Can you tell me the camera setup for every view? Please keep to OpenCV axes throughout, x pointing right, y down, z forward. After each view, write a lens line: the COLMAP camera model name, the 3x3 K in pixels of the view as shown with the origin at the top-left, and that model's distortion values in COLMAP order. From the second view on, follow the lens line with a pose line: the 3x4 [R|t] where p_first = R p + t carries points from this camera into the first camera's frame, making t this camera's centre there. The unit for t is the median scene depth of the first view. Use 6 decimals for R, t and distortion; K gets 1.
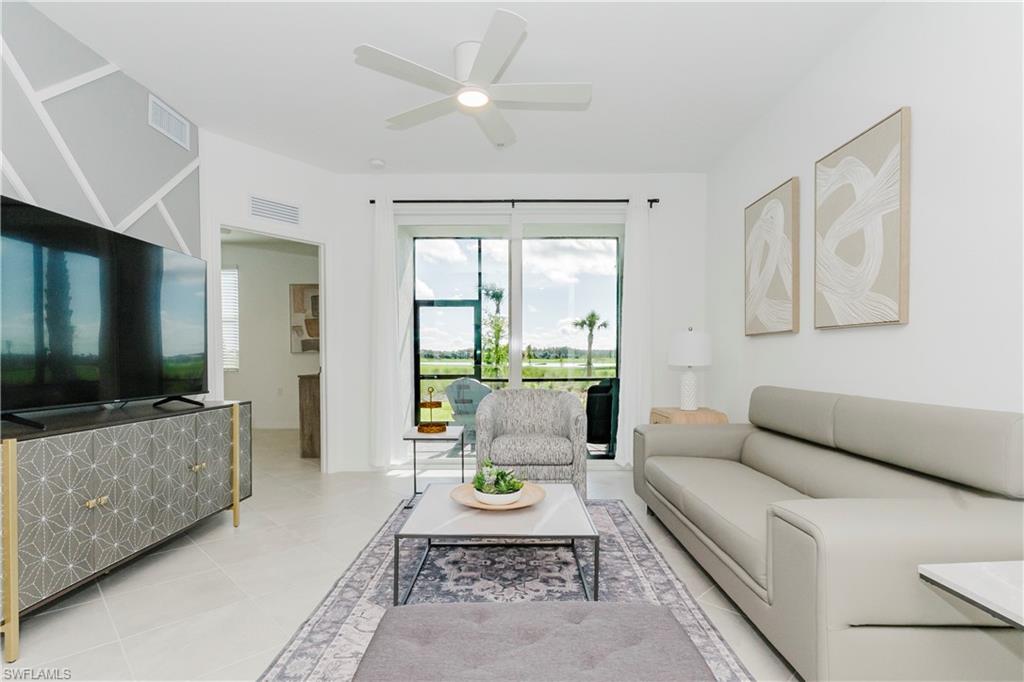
lens RADIAL K [[502.7, 0, 491.2], [0, 502.7, 376.0], [0, 0, 1]] dist [0.006388, -0.002326]
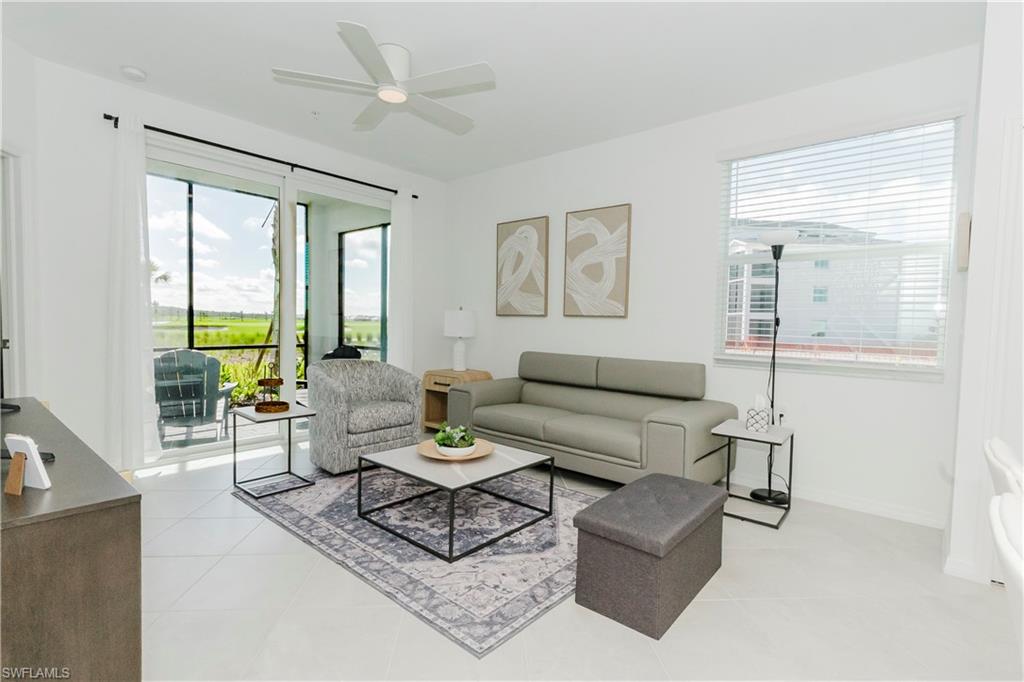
lens RADIAL K [[502.7, 0, 512.9], [0, 502.7, 345.7], [0, 0, 1]] dist [0.006388, -0.002326]
pose [[0.635909, -0.020908, 0.771481, -0.745458], [0.006595, 0.999744, 0.021658, -0.034107], [-0.771736, -0.008684, 0.635884, 0.104936]]
